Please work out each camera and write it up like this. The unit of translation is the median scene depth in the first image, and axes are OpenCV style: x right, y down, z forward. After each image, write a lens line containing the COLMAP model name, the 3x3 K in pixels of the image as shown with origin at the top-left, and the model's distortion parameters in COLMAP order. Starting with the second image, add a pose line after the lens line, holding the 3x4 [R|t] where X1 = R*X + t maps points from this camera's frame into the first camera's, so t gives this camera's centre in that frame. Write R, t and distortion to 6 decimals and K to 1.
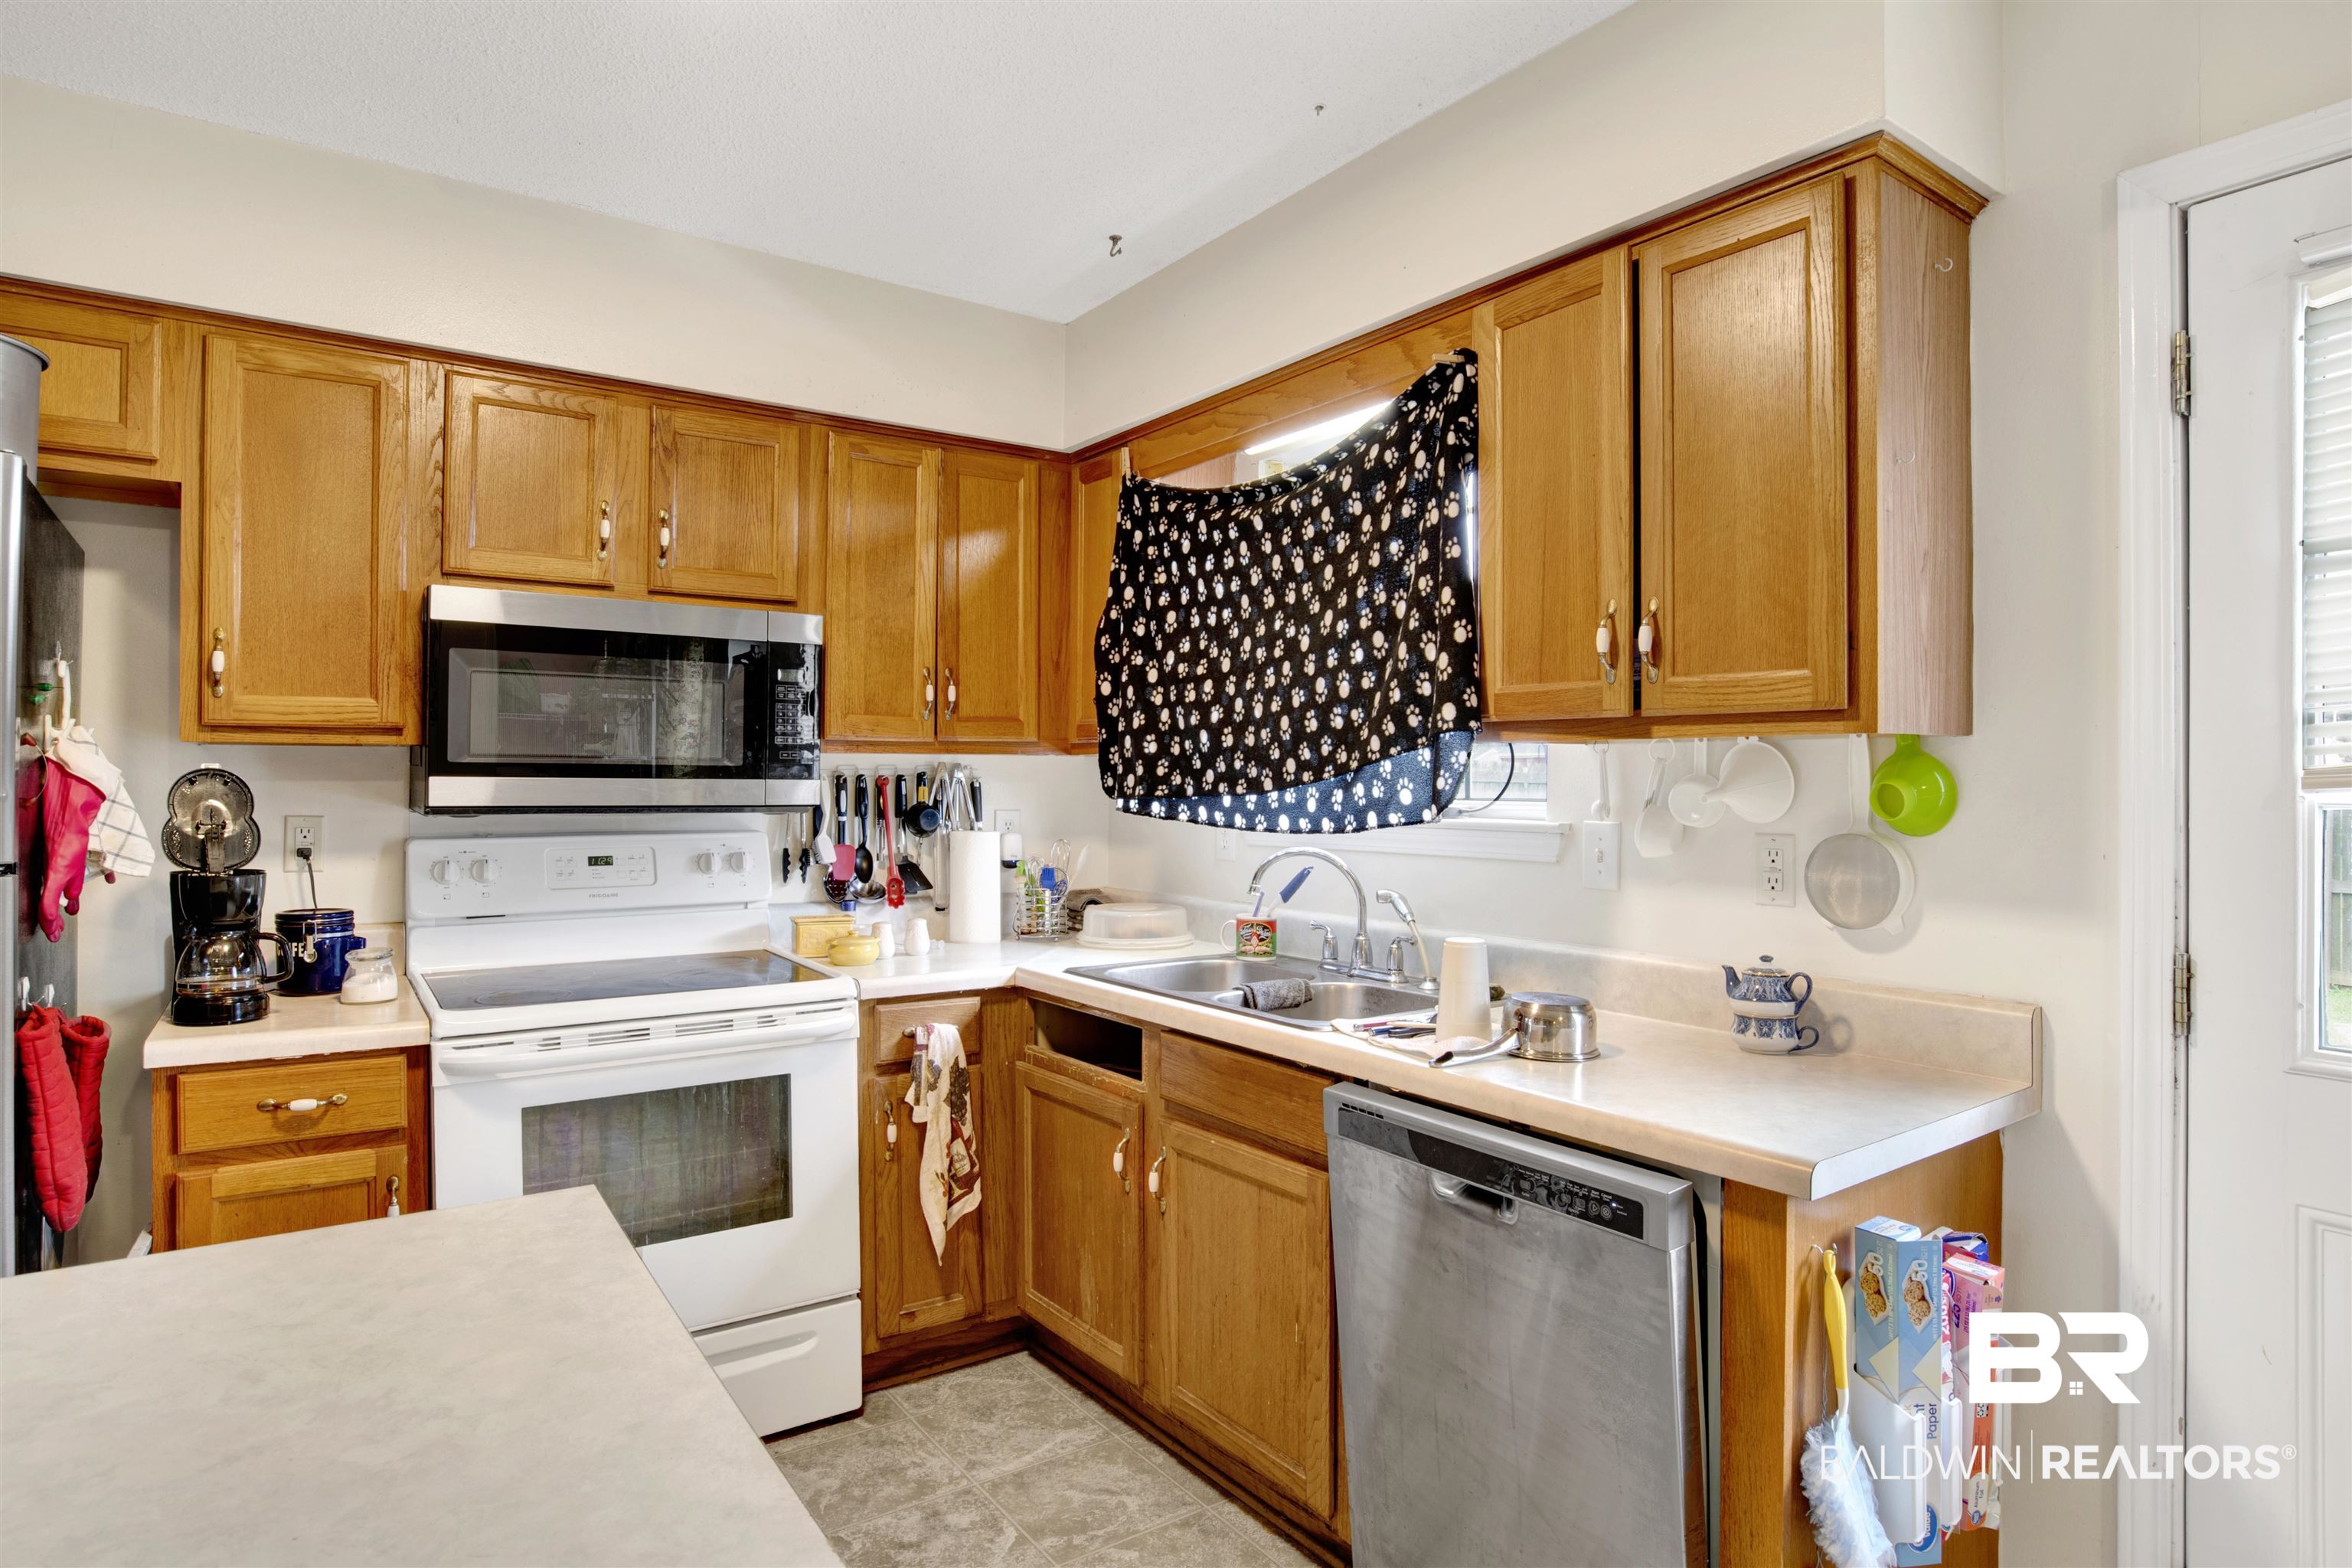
lens RADIAL K [[1250.1, 0, 1182.4], [0, 1250.1, 767.4], [0, 0, 1]] dist [-0.069809, 0.026998]
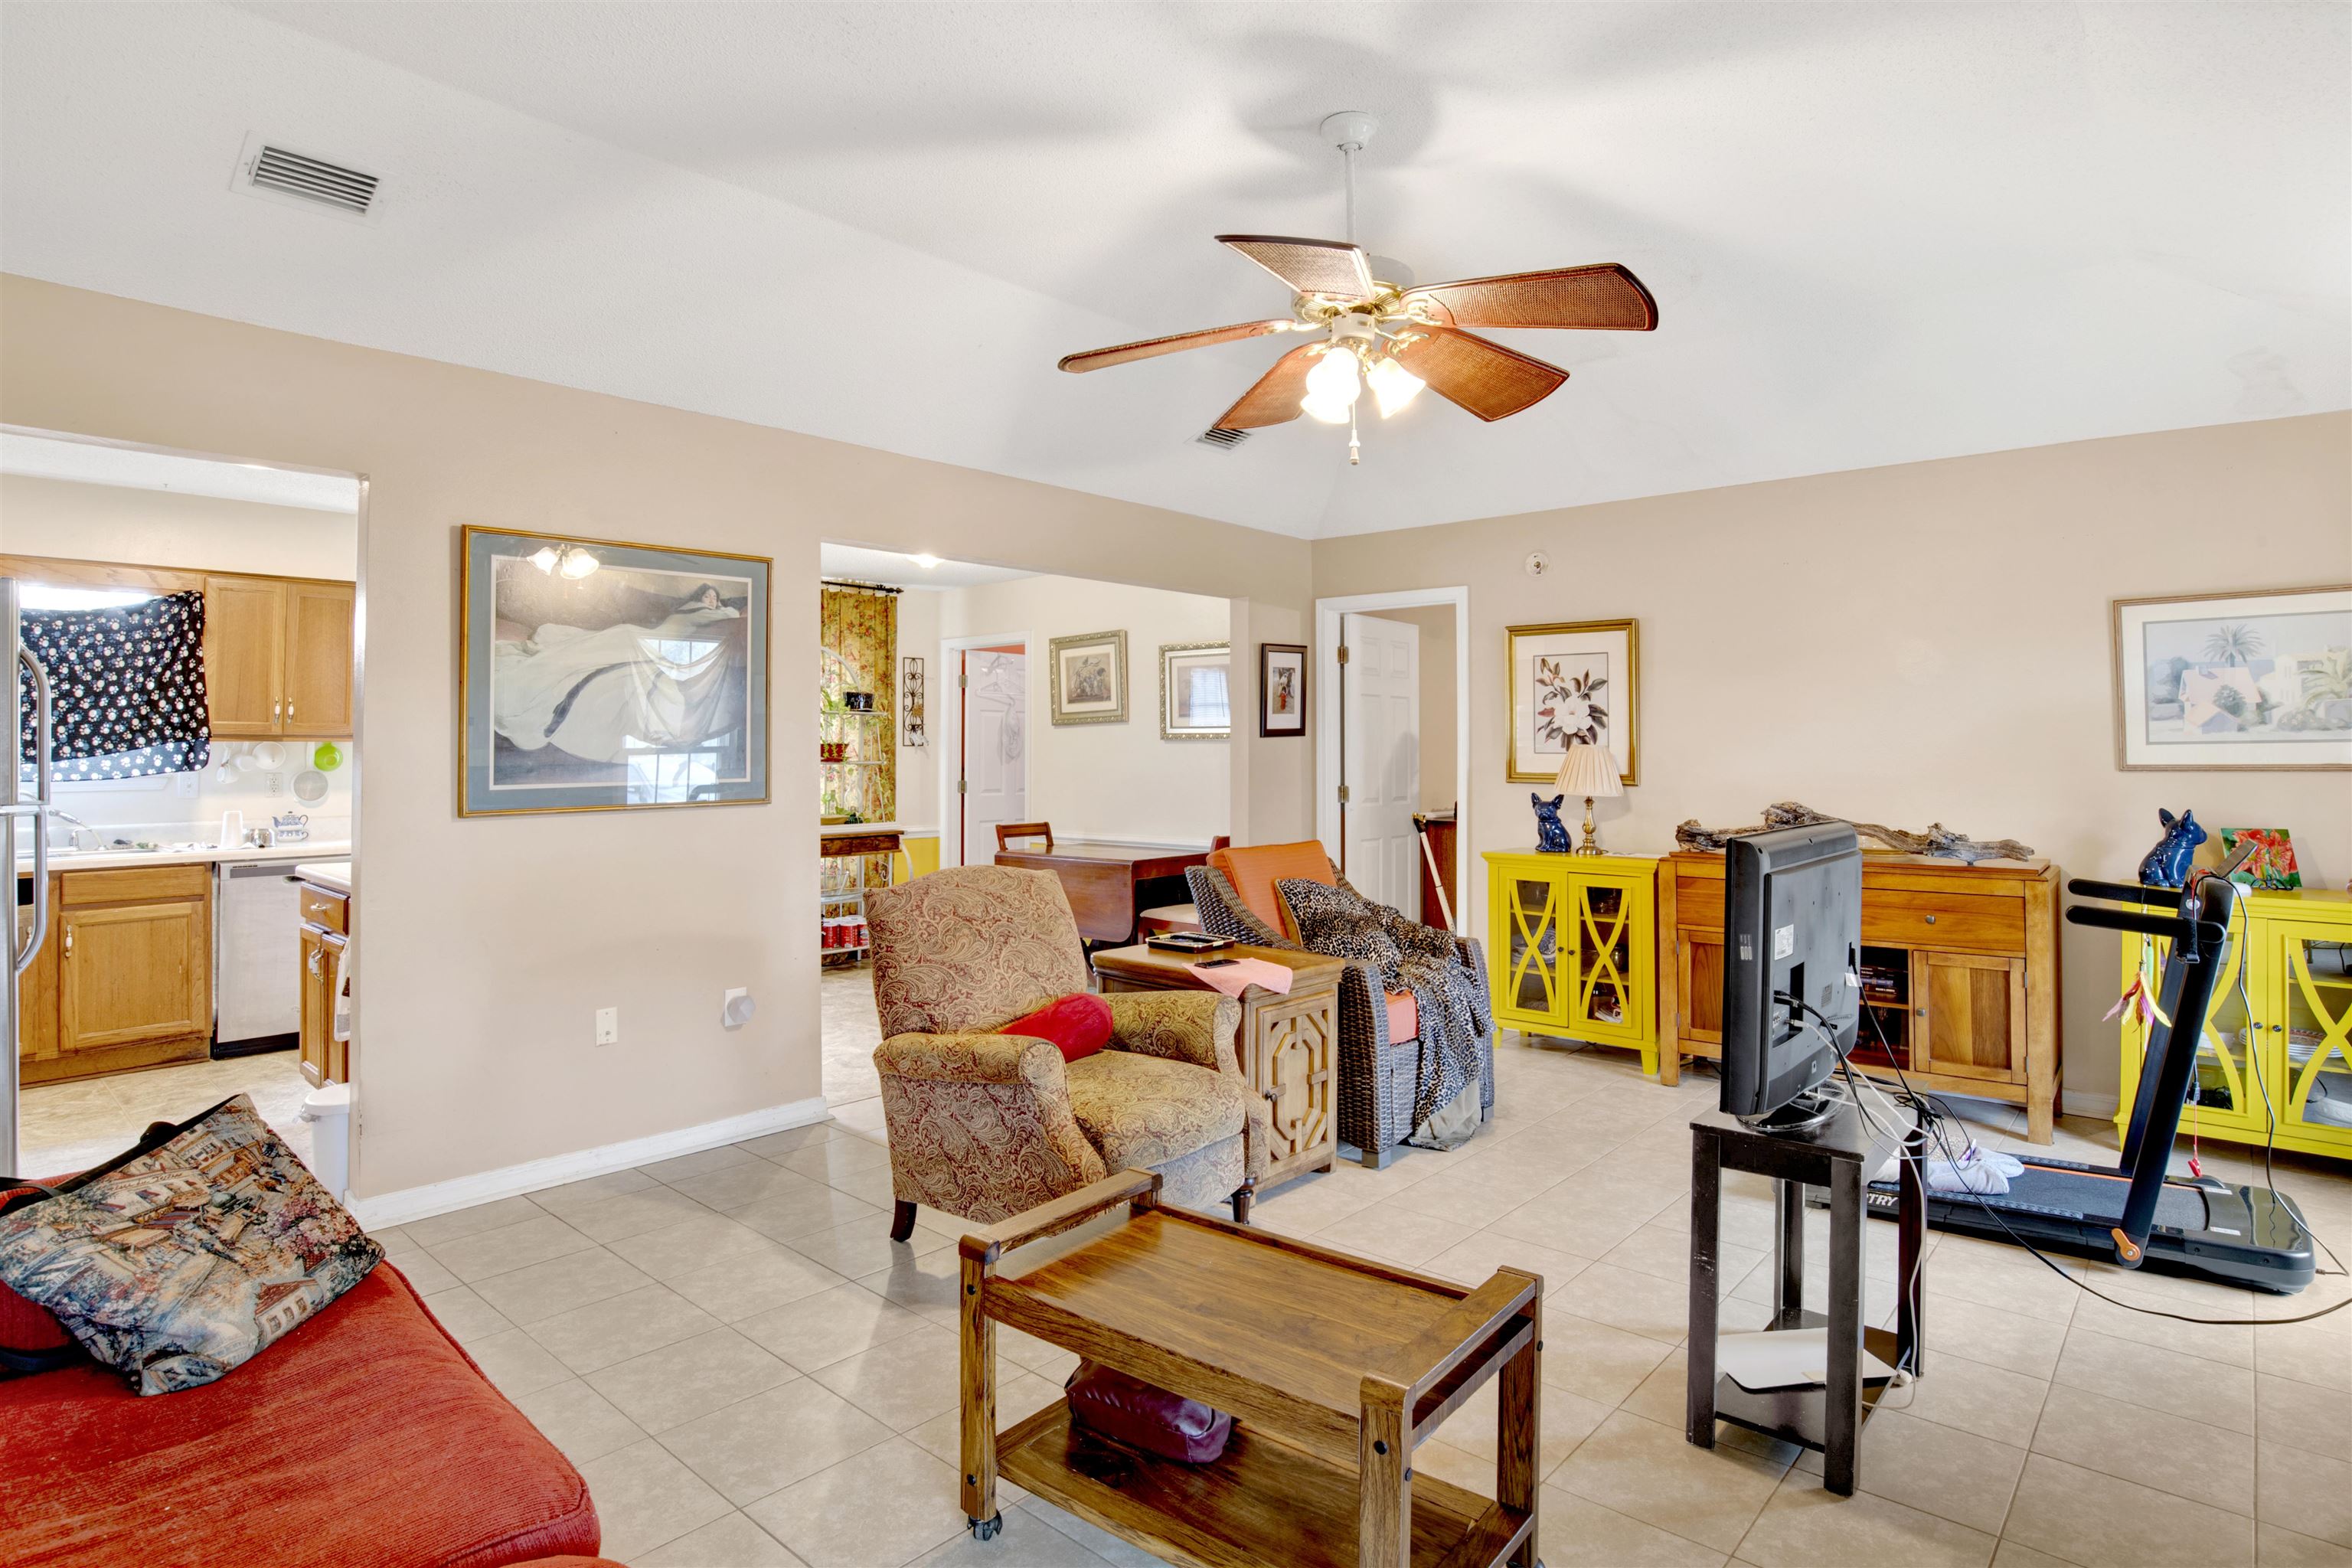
lens RADIAL K [[1253.2, 0, 1174.4], [0, 1253.2, 728.0], [0, 0, 1]] dist [-0.002363, -0.000523]
pose [[-0.228060, 0.012186, 0.973571, -2.517115], [-0.009896, 0.999841, -0.014833, -0.026301], [-0.973597, -0.013017, -0.227903, -0.368766]]
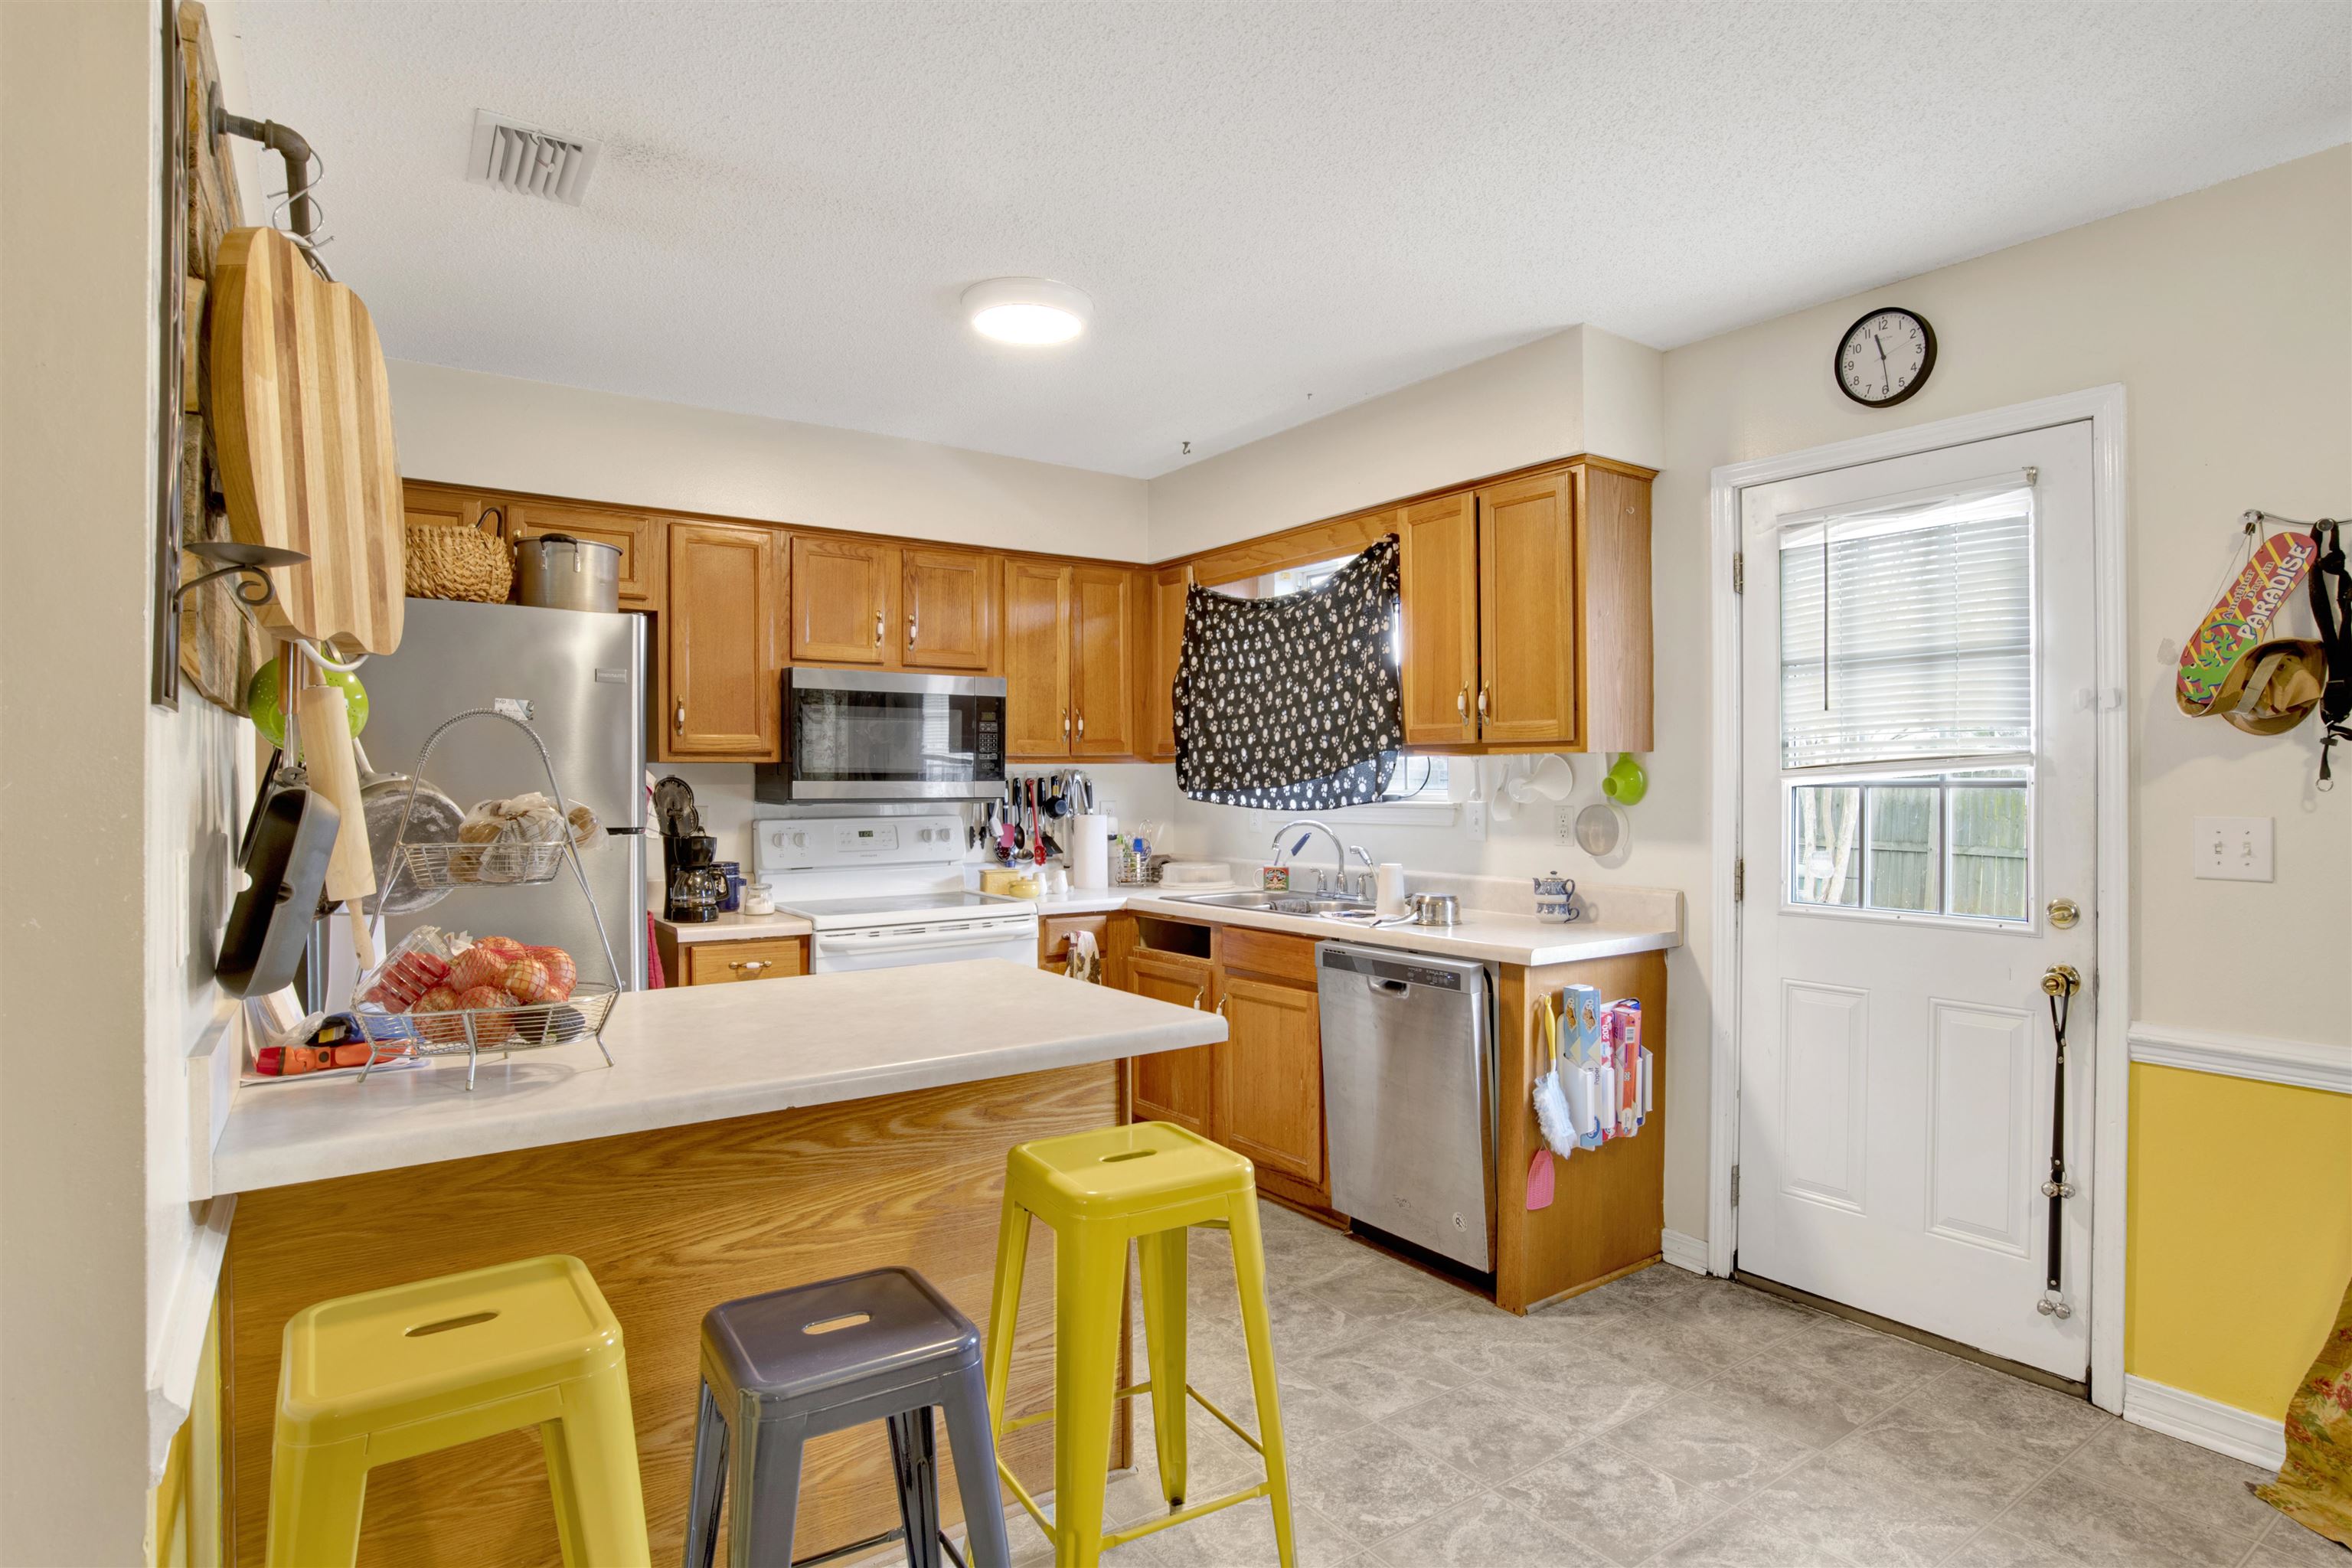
lens RADIAL K [[1236.9, 0, 1224.5], [0, 1236.9, 783.3], [0, 0, 1]] dist [-0.074773, 0.026790]
pose [[0.999761, -0.009526, 0.019669, -0.044602], [0.009280, 0.999878, 0.012558, -0.005700], [-0.019786, -0.012373, 0.999728, -0.677461]]
